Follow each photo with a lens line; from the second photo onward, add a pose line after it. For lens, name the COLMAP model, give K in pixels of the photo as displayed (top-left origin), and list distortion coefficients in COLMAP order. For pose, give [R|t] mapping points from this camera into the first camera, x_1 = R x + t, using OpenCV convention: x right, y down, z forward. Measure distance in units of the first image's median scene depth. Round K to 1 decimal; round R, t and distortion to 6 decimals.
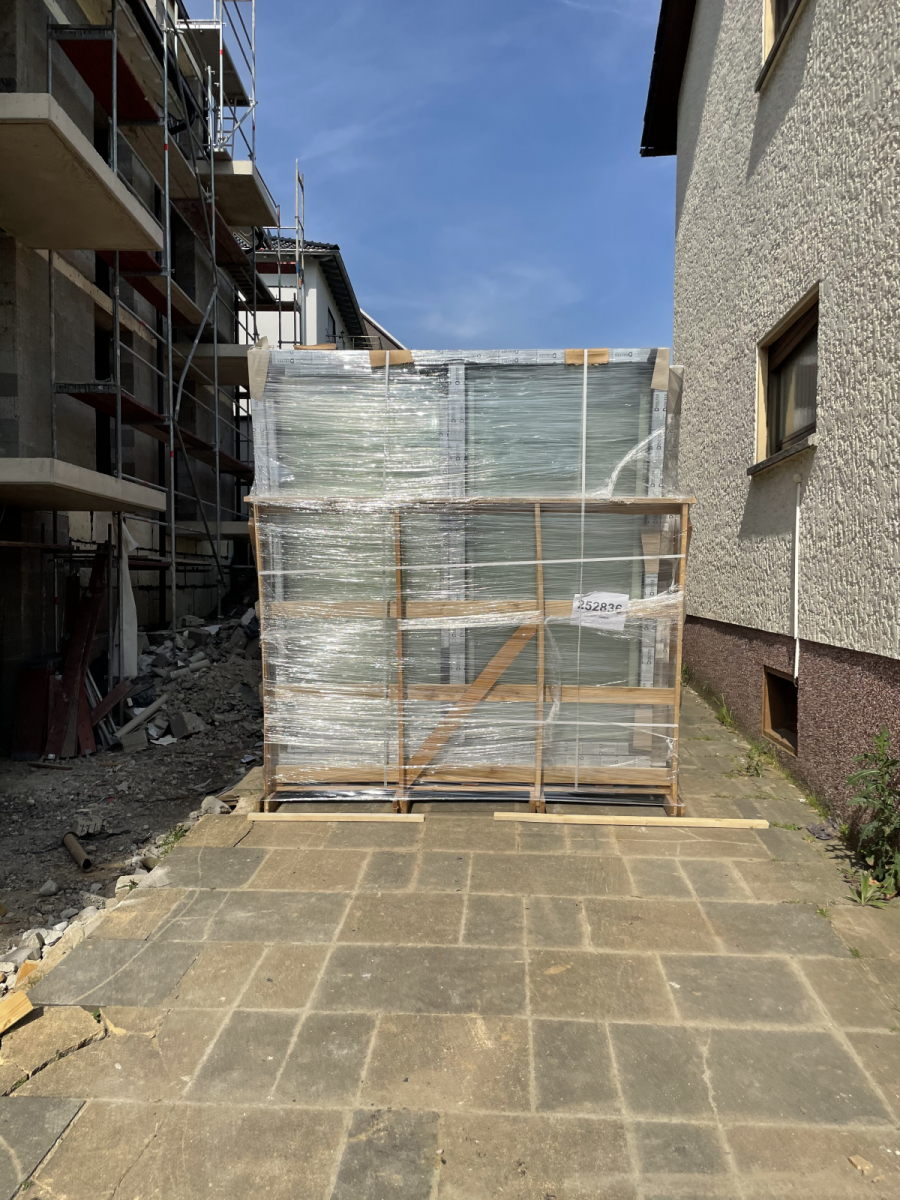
lens RADIAL K [[891.7, 0, 450.0], [0, 891.7, 600.0], [0, 0, 1]] dist [0.002054, -0.000713]
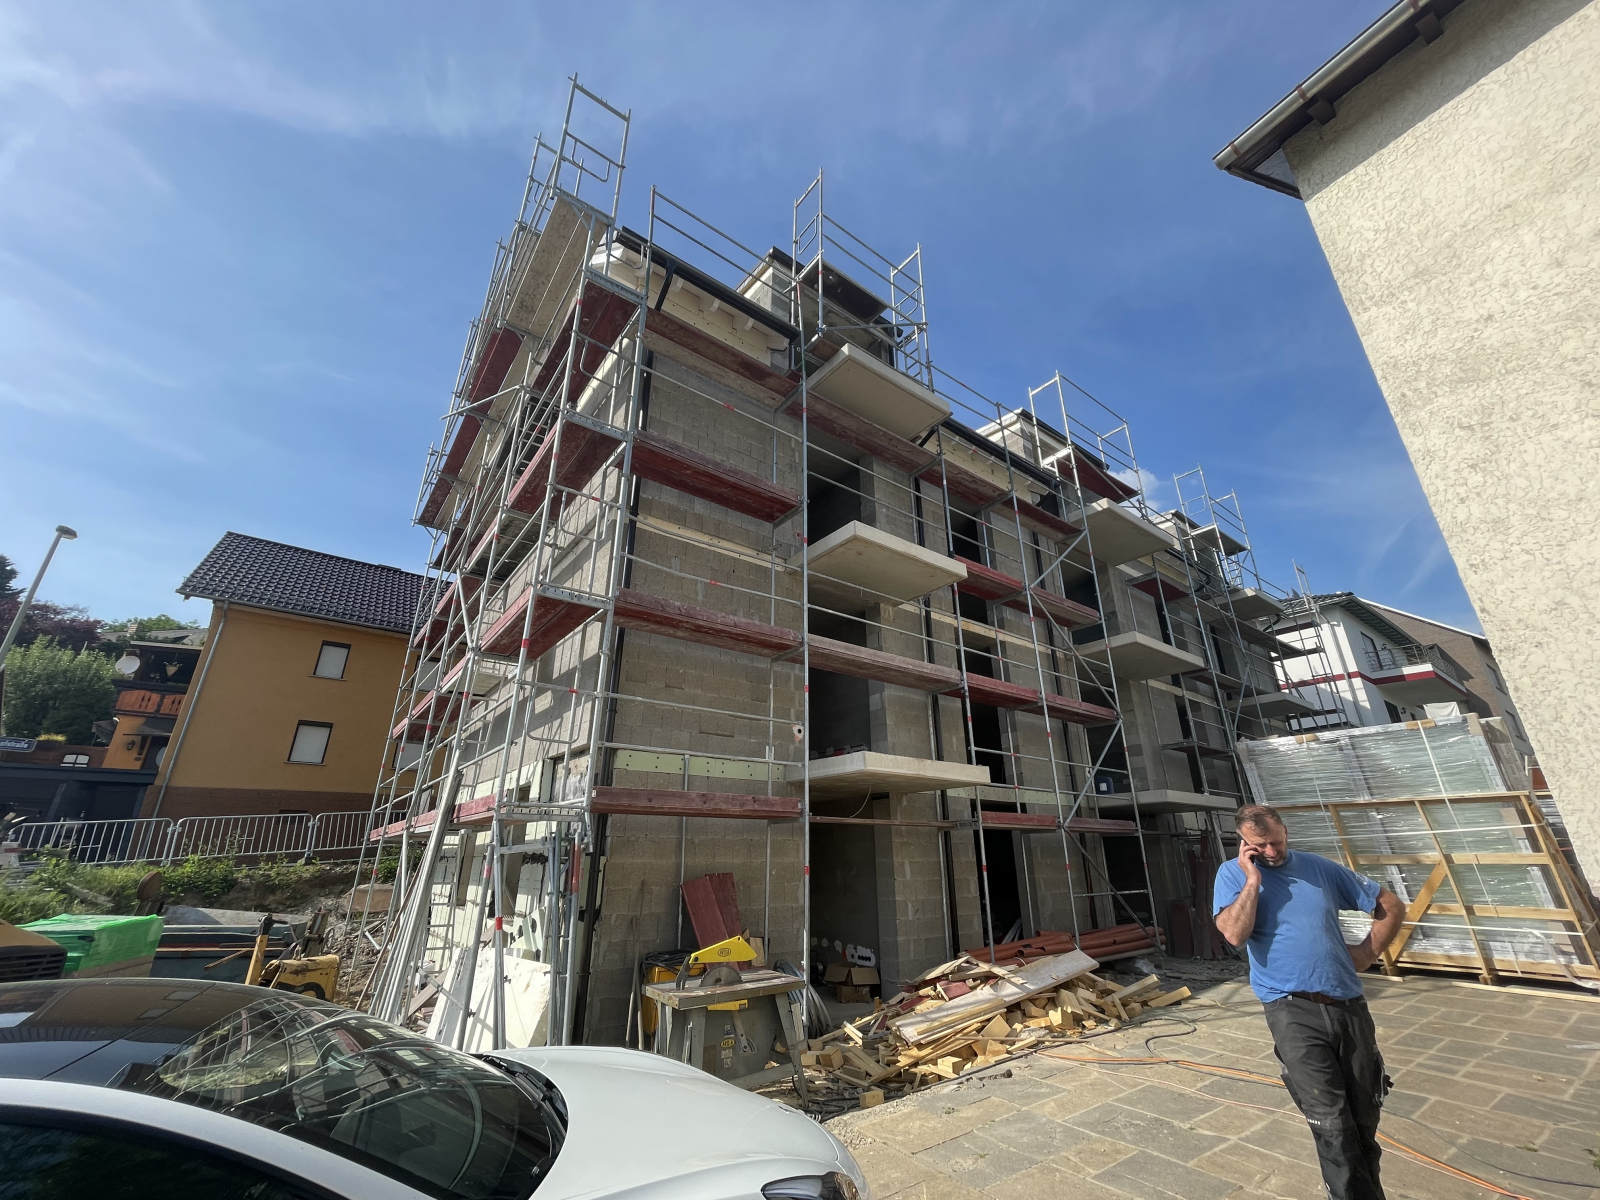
lens RADIAL K [[650.9, 0, 798.7], [0, 650.9, 601.2], [0, 0, 1]] dist [-0.002950, 0.000028]
pose [[0.607466, -0.288535, -0.740090, 0.223993], [-0.022859, 0.924961, -0.379373, 0.025662], [0.794017, 0.247374, 0.555286, -0.508444]]
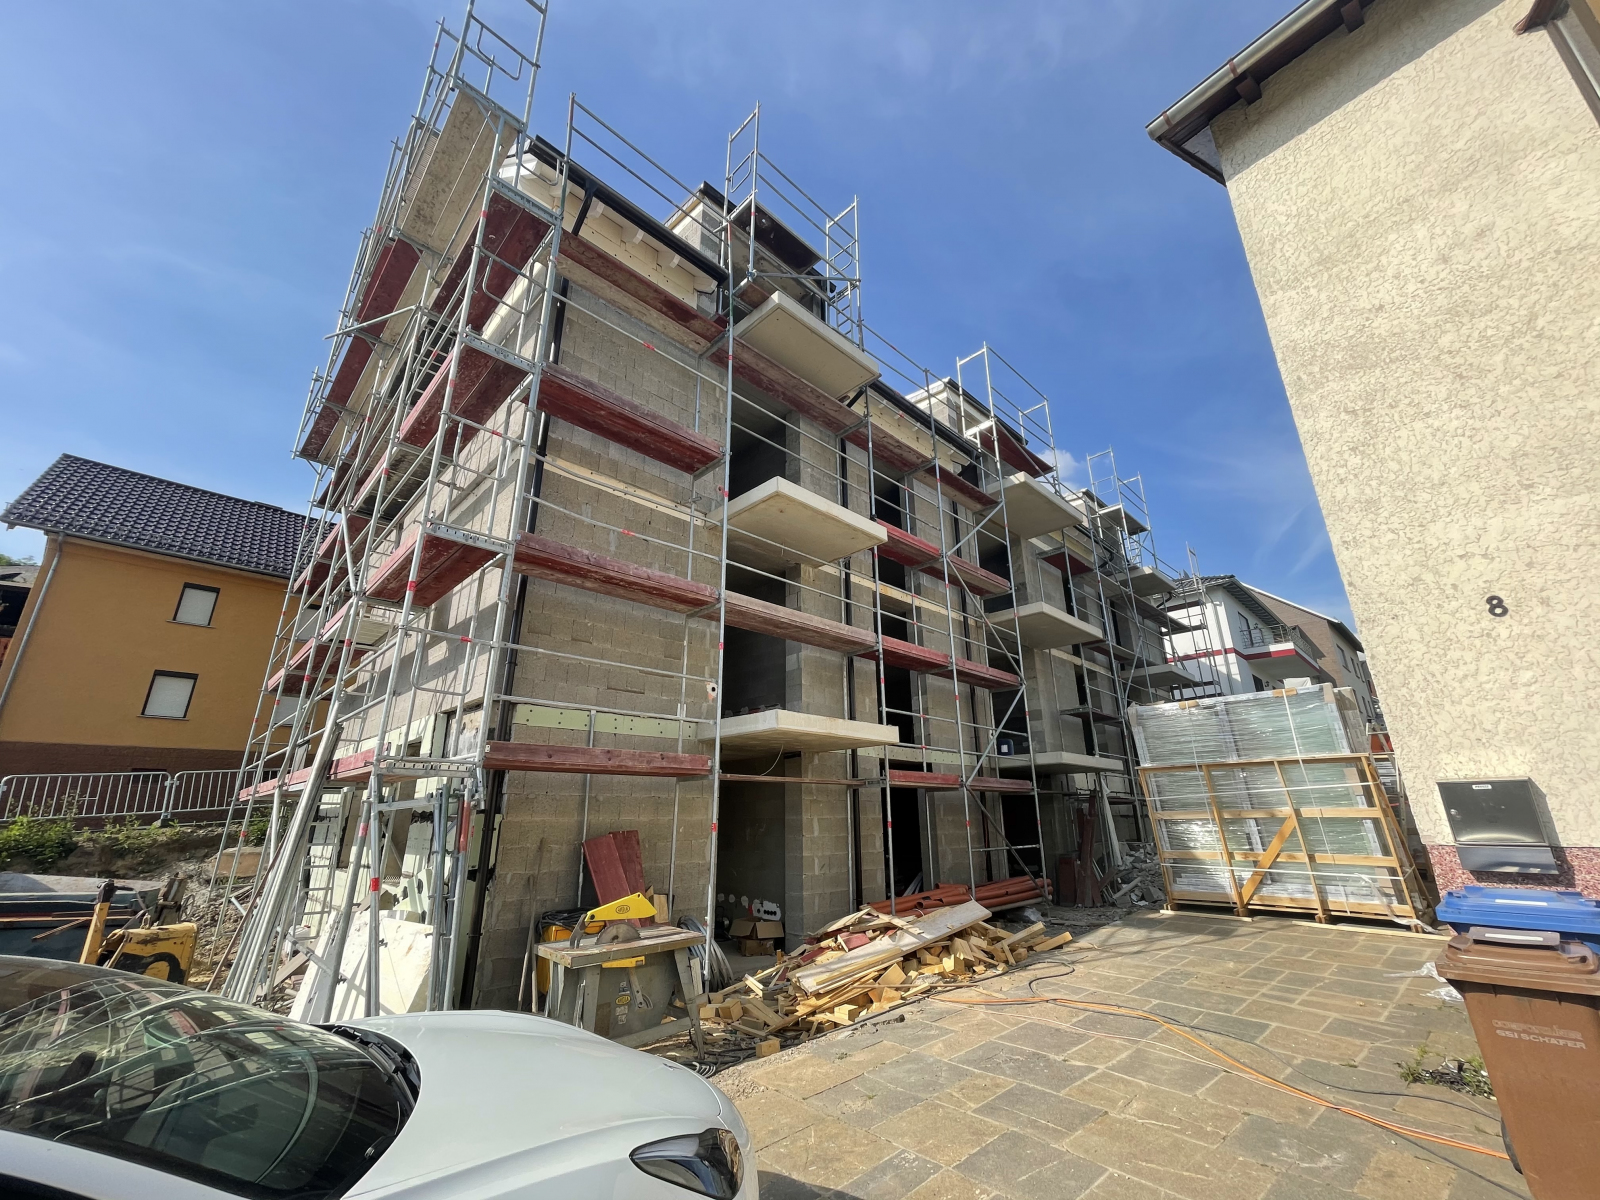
lens RADIAL K [[652.2, 0, 800.0], [0, 652.2, 600.0], [0, 0, 1]] dist [-0.001571, 0.000042]
pose [[0.702626, -0.225443, -0.674902, 0.216278], [-0.016206, 0.943166, -0.331926, 0.027929], [0.711375, 0.244157, 0.659039, -0.494797]]
